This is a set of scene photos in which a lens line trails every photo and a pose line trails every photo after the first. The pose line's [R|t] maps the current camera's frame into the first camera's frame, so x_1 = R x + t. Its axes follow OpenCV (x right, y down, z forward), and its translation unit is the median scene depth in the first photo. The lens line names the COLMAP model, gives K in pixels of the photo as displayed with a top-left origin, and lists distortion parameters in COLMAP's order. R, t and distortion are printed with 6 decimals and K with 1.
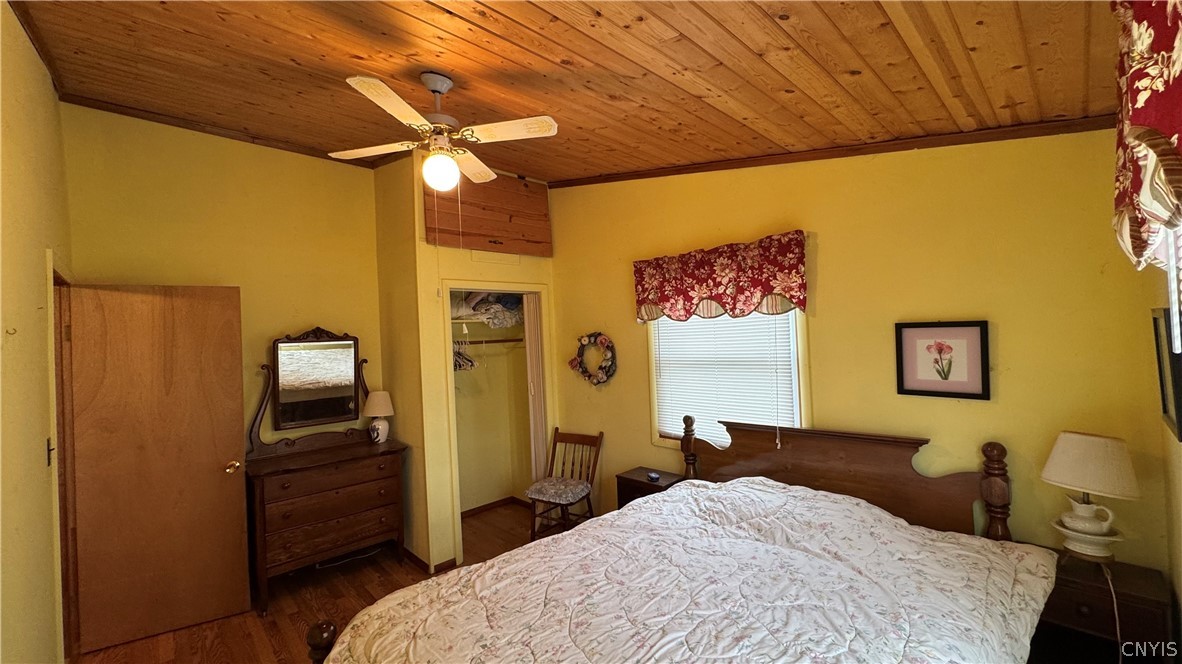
lens RADIAL K [[472.0, 0, 591.0], [0, 472.0, 332.0], [0, 0, 1]] dist [-0.001711, -0.000078]
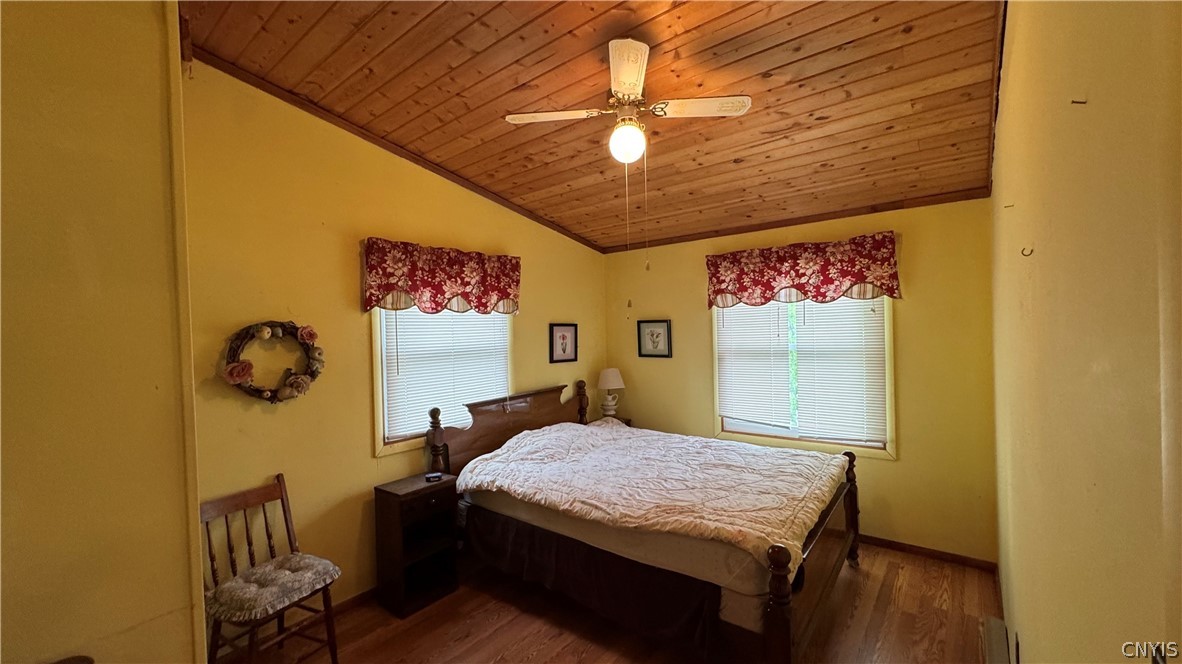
lens RADIAL K [[472.0, 0, 591.0], [0, 472.0, 332.0], [0, 0, 1]] dist [-0.001711, -0.000078]
pose [[-0.130445, 0.040114, 0.990644, -0.873159], [0.024648, 0.999004, -0.037207, 0.064150], [-0.991149, 0.019564, -0.131303, 0.832252]]
